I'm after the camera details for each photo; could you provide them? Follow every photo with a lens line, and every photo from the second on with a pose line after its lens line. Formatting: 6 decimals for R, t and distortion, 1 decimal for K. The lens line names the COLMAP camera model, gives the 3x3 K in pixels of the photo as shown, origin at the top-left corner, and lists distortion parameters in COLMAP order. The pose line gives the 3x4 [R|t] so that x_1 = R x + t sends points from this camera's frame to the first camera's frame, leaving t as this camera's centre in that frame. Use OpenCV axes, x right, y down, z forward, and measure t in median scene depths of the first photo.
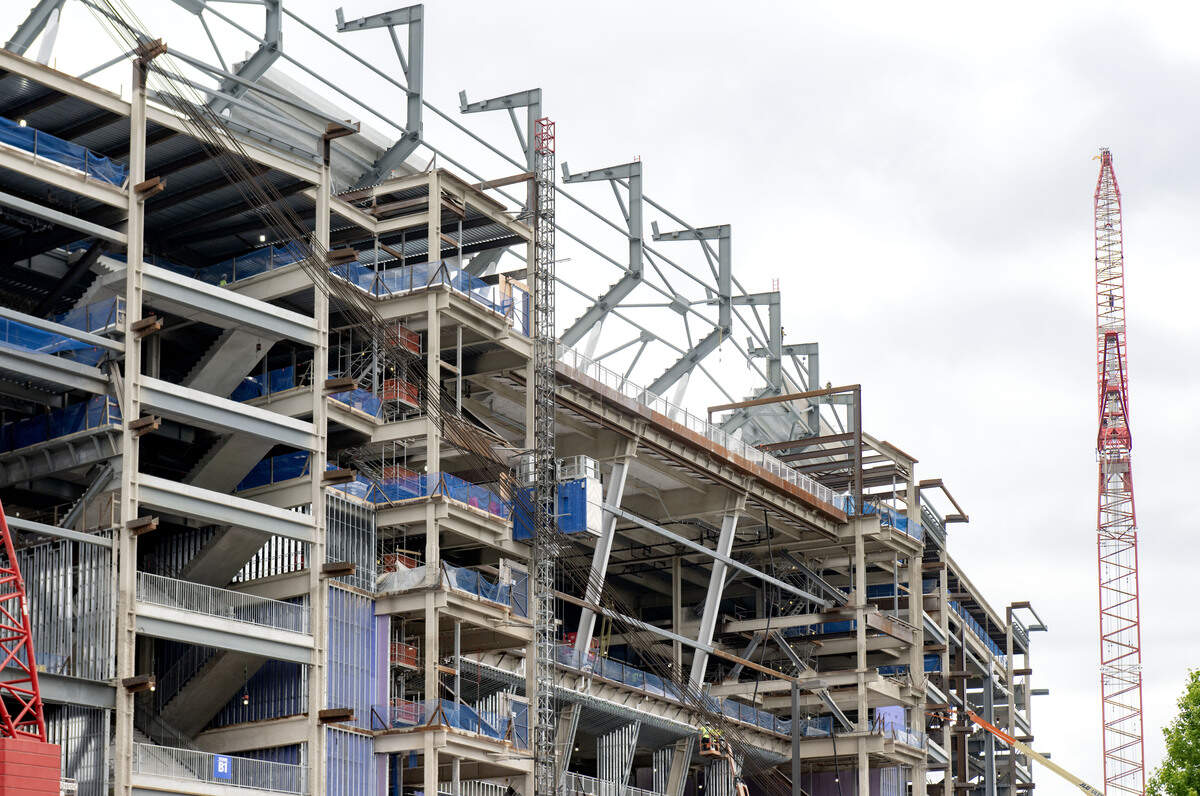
lens RADIAL K [[2395.0, 0, 600.0], [0, 2395.0, 398.0], [0, 0, 1]] dist [-0.023472, 0.097118]
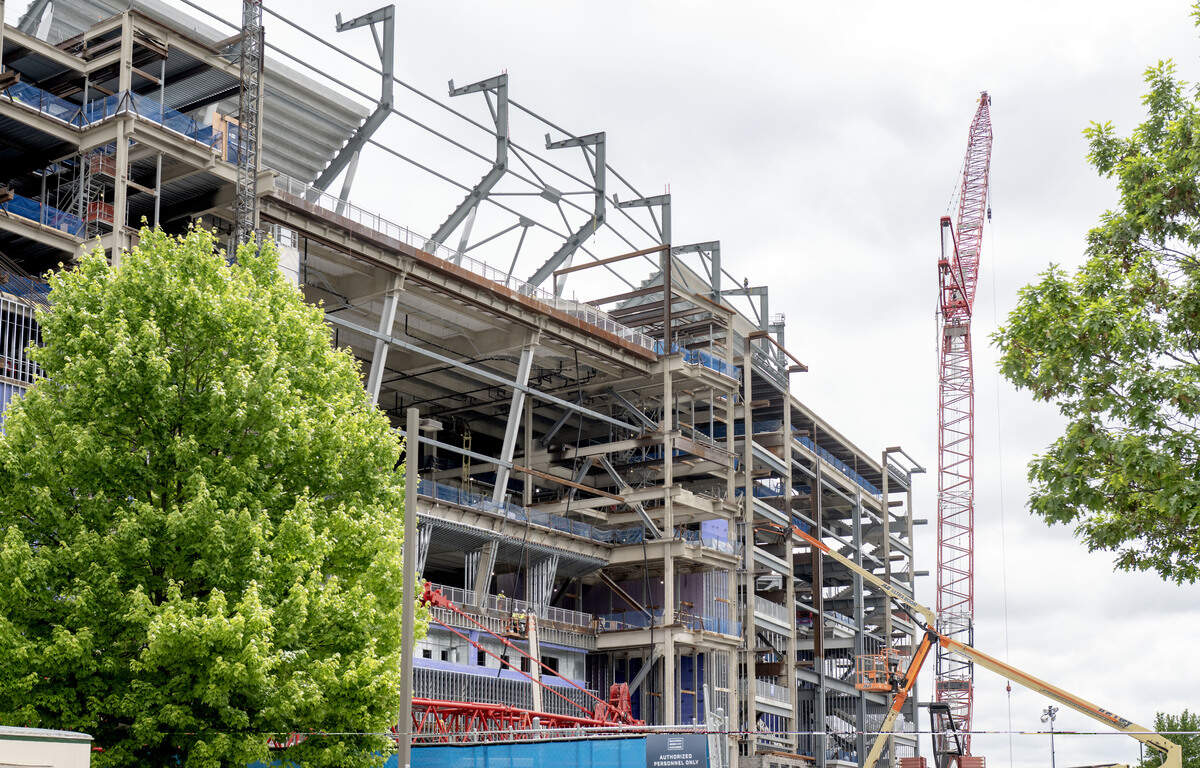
lens RADIAL K [[1649.5, 0, 600.0], [0, 1649.5, 384.0], [0, 0, 1]] dist [-0.036228, -0.022454]
pose [[0.993503, -0.025441, -0.110923, 0.155512], [0.026833, 0.999579, 0.011074, 0.050590], [0.110594, -0.013978, 0.993767, 0.185349]]
